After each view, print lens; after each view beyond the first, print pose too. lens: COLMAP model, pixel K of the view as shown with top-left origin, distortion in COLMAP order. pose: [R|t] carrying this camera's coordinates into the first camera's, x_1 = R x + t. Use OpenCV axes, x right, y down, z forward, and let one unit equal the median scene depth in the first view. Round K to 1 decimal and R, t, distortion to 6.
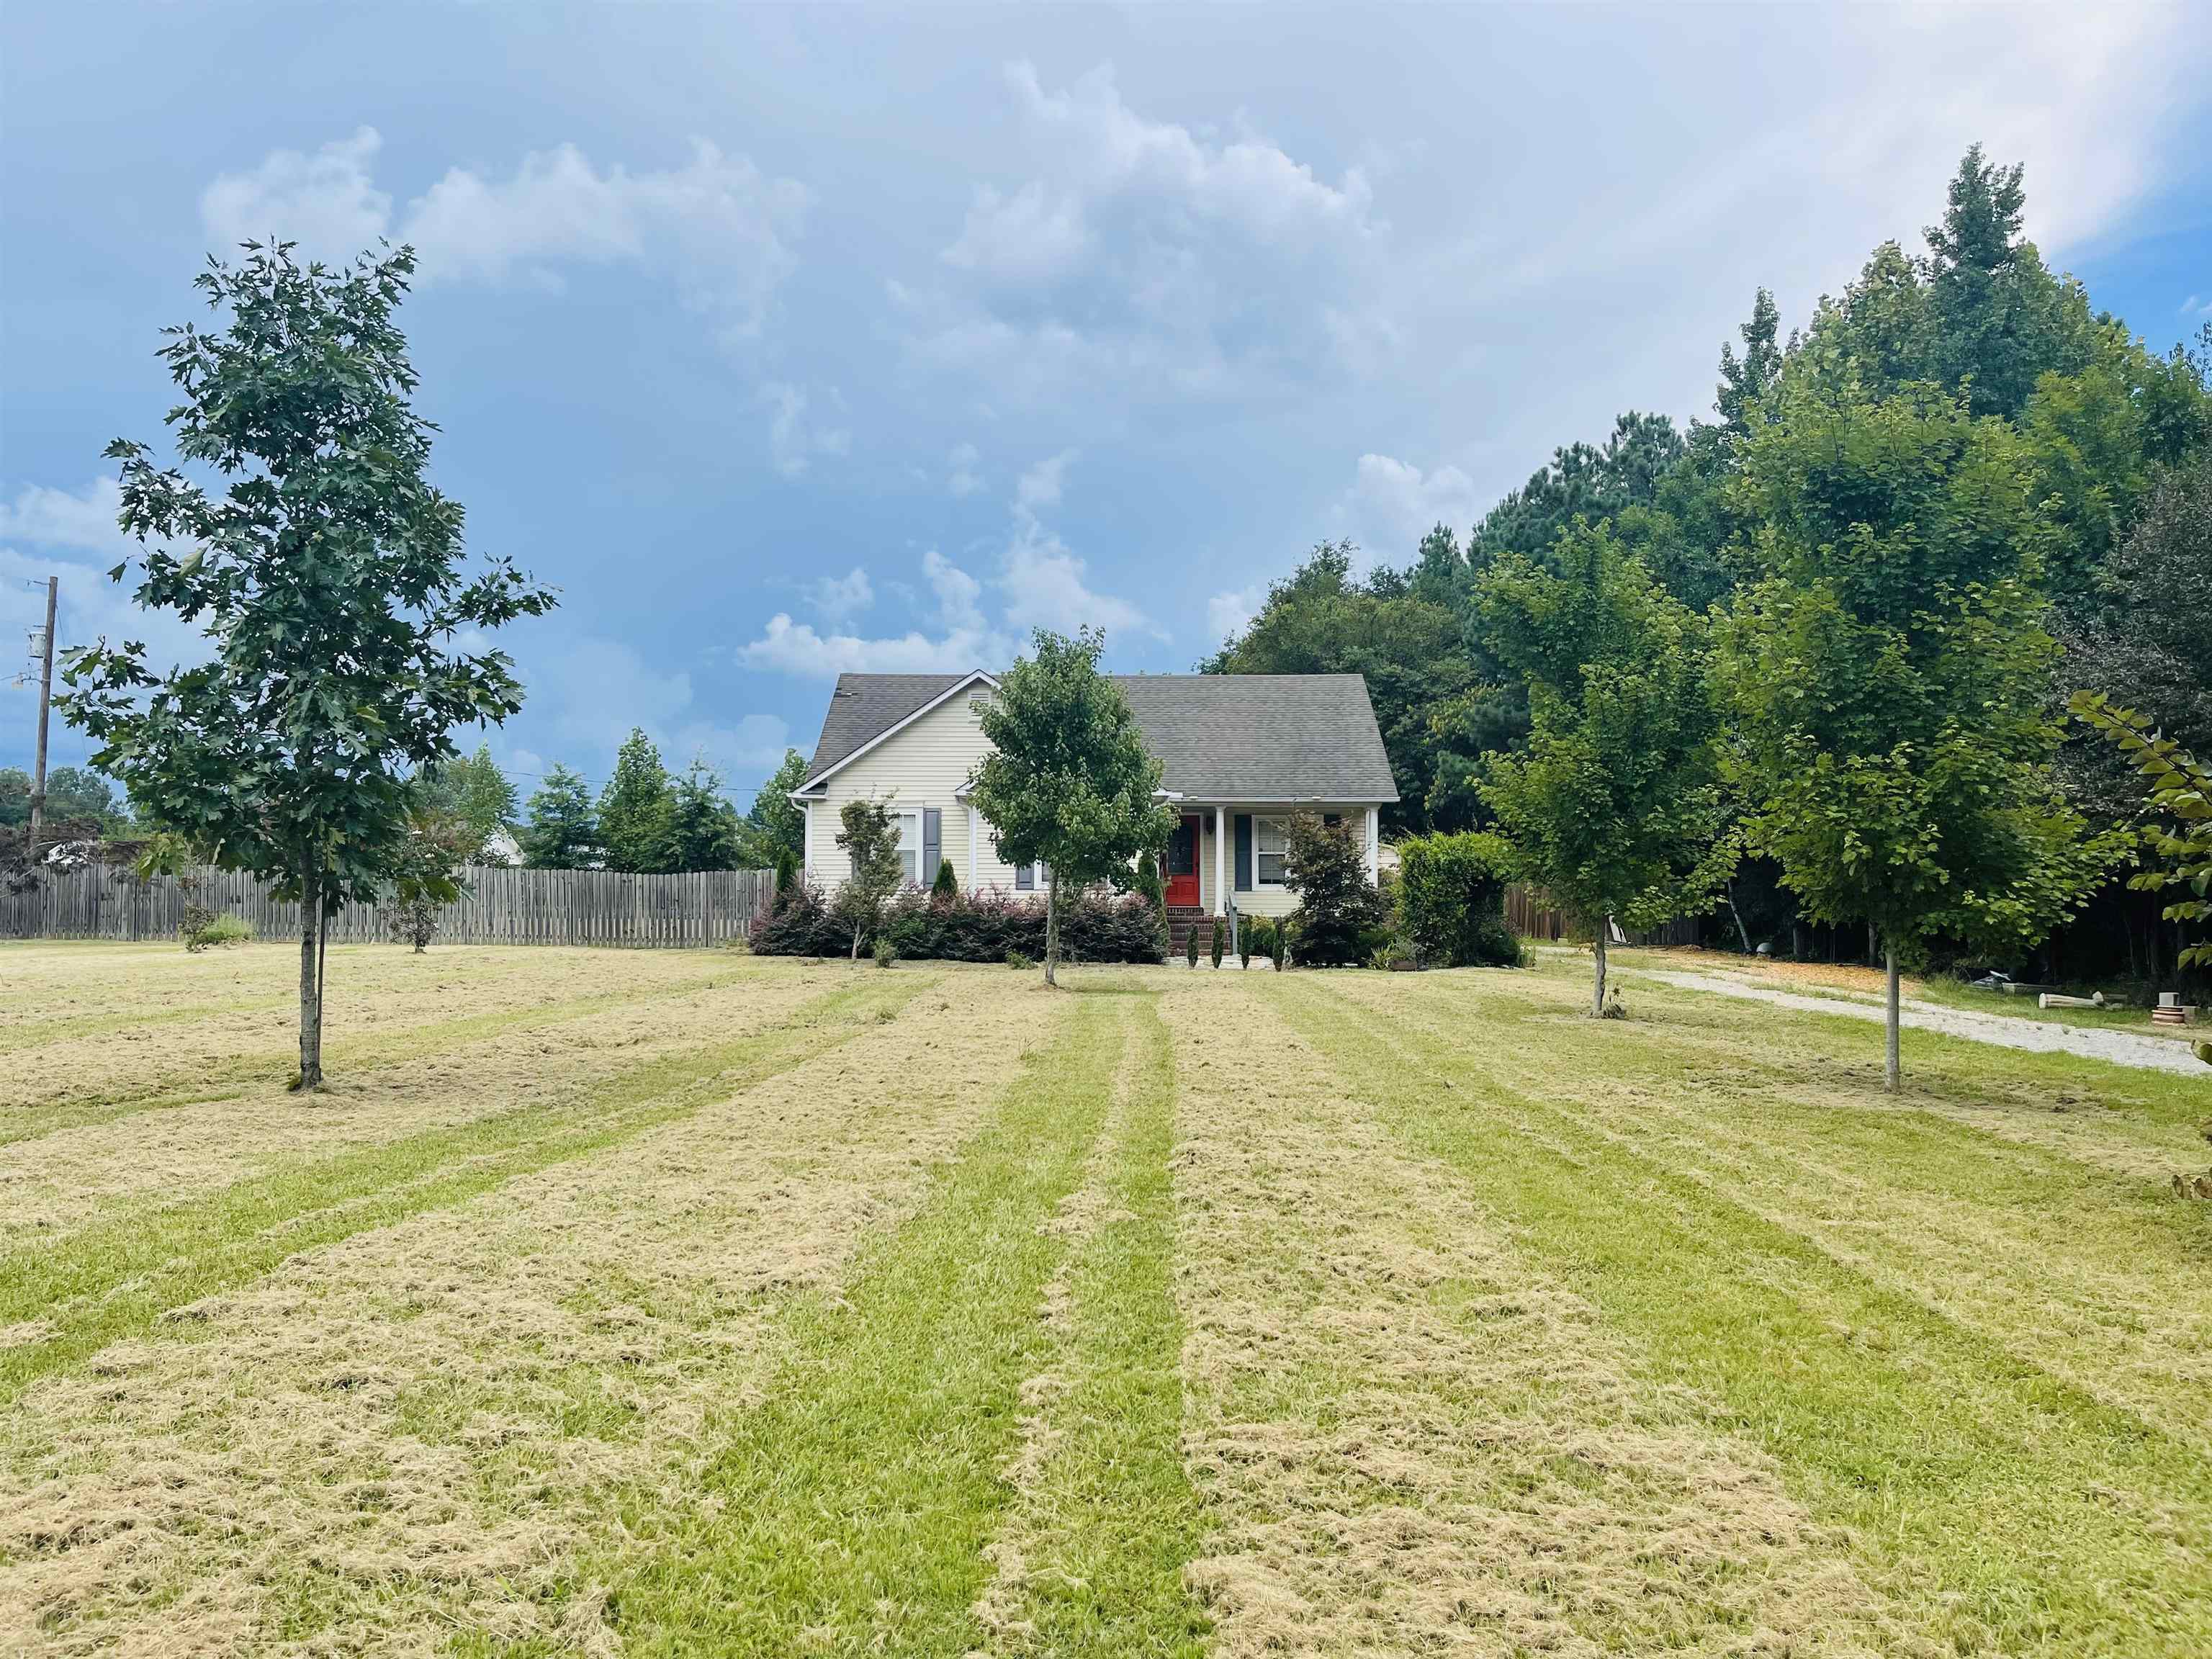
lens RADIAL K [[1652.6, 0, 1101.1], [0, 1652.6, 865.5], [0, 0, 1]] dist [0.109714, -0.227443]
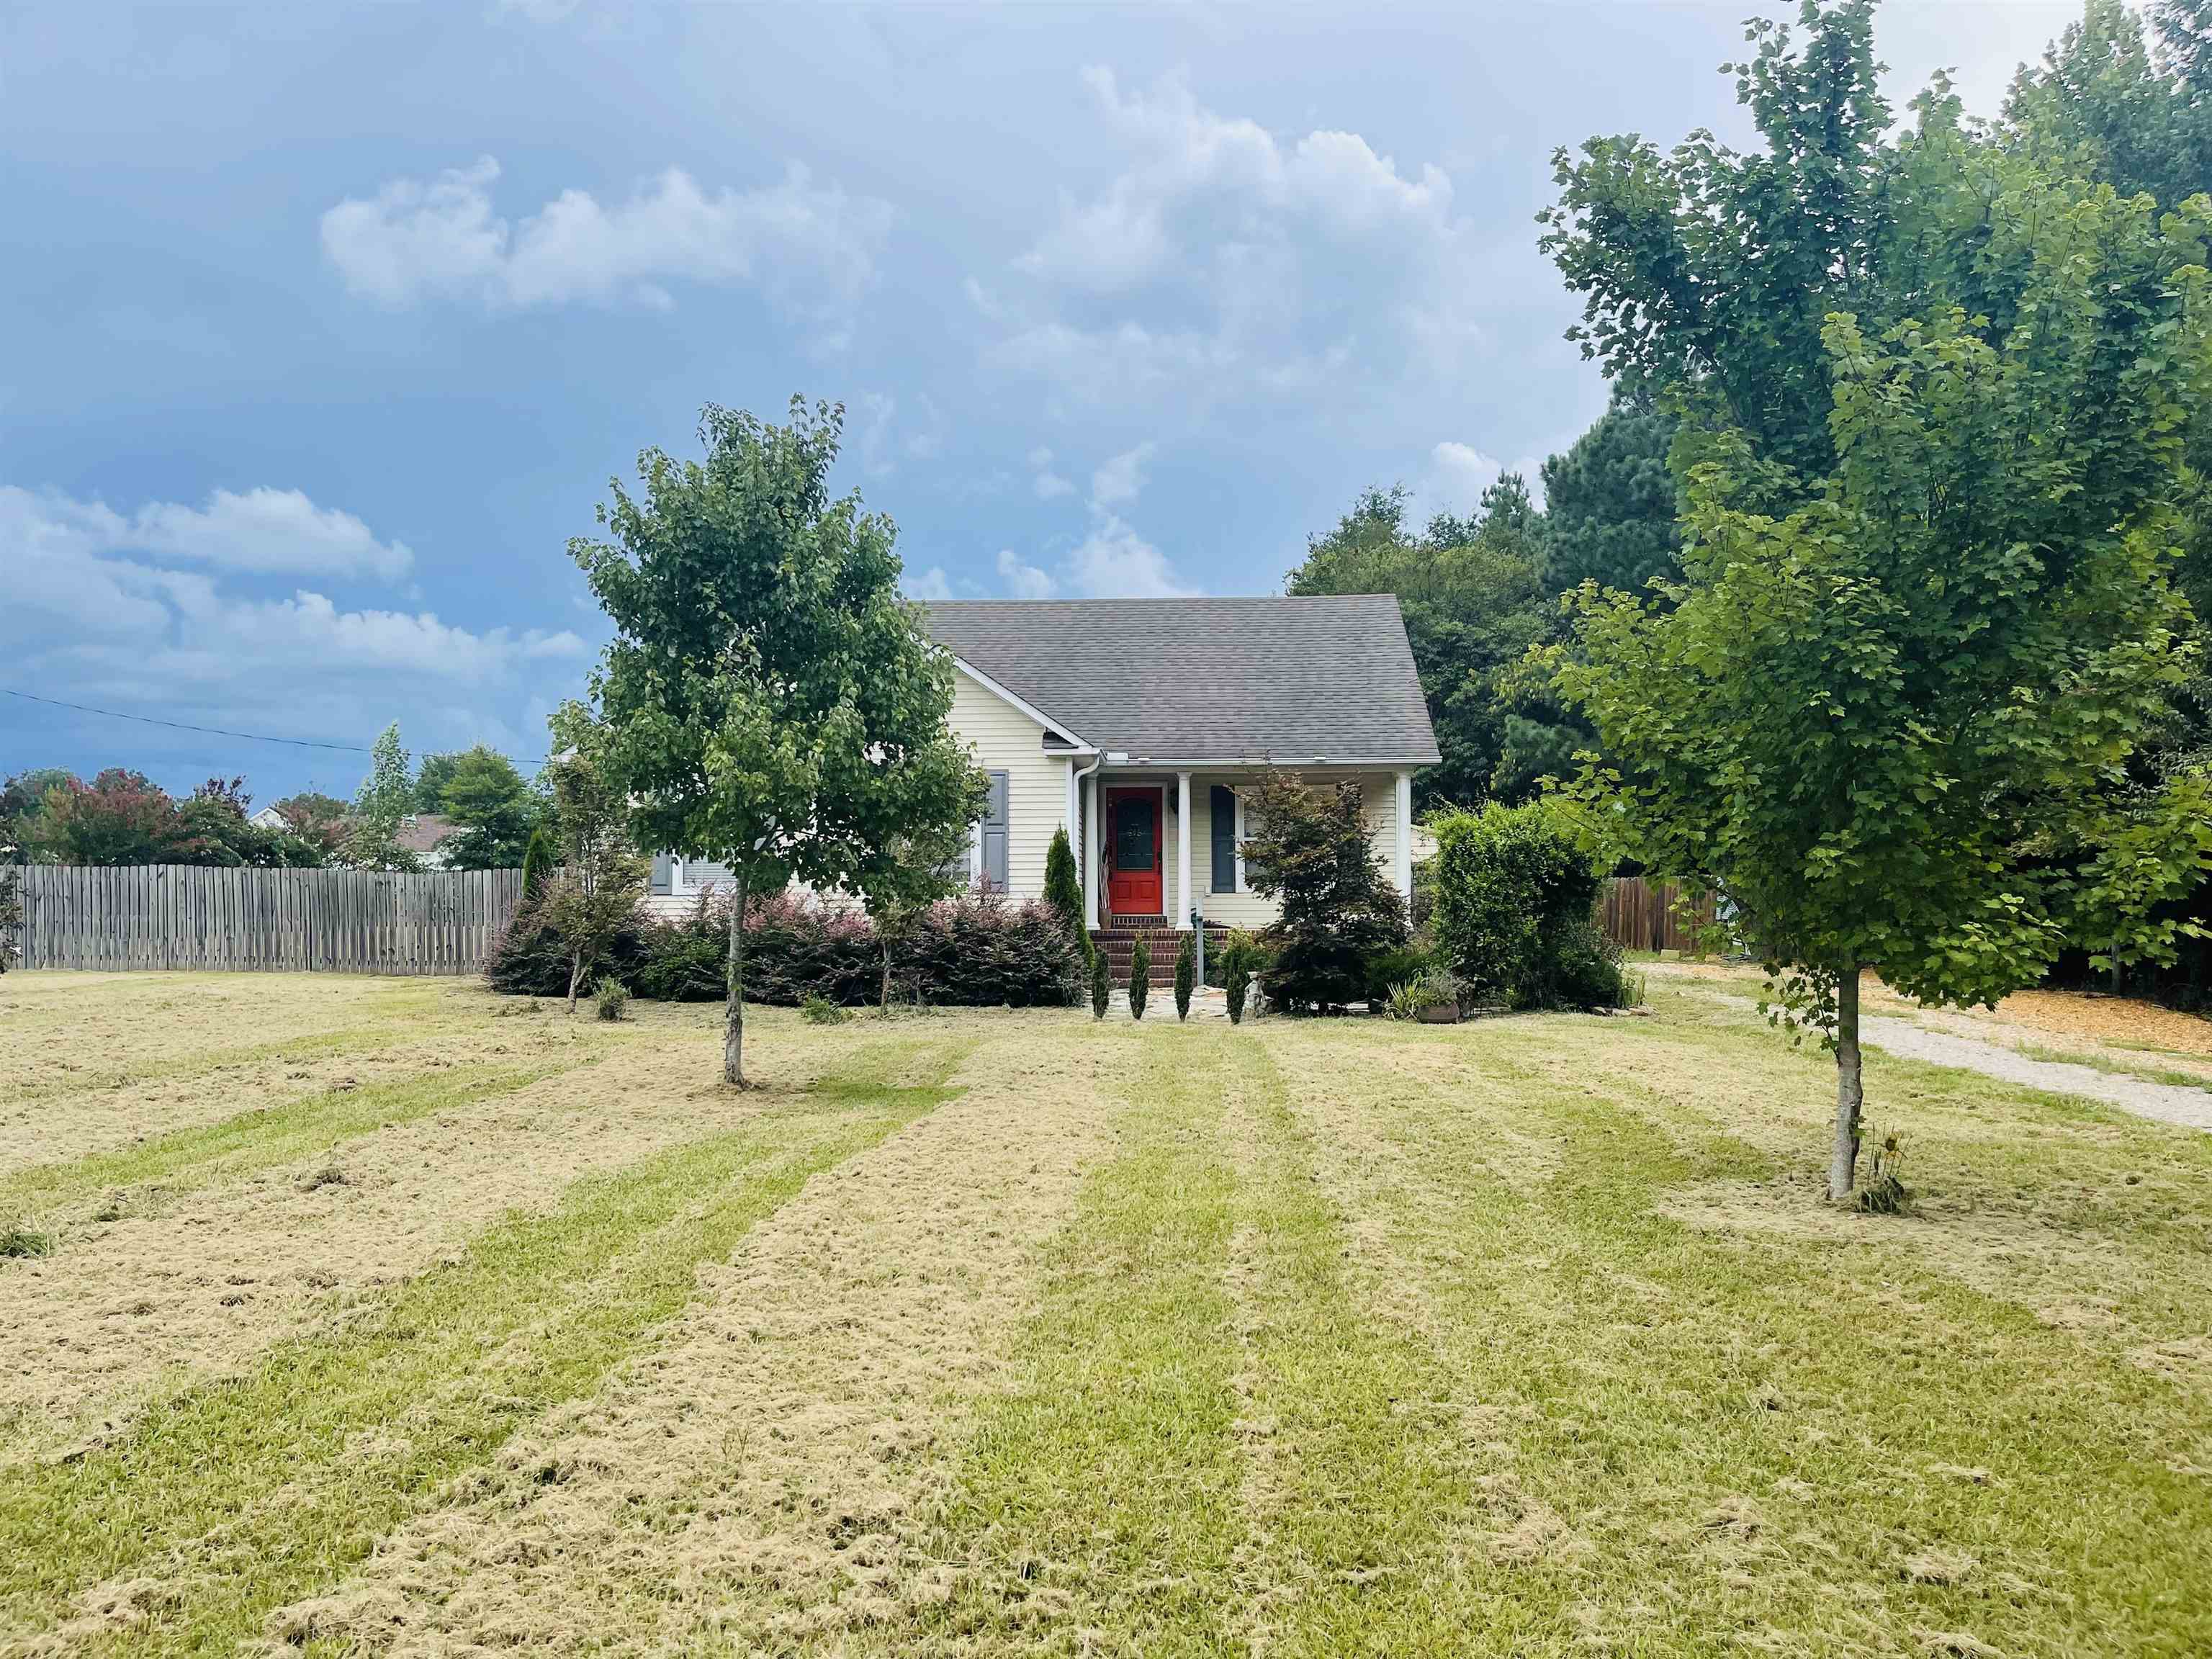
lens RADIAL K [[1643.1, 0, 1140.5], [0, 1643.1, 860.3], [0, 0, 1]] dist [0.066643, 0.000466]
pose [[0.999714, -0.004730, -0.023439, 0.079111], [0.004712, 0.999989, -0.000846, 0.002229], [0.023443, 0.000735, 0.999725, 0.348500]]
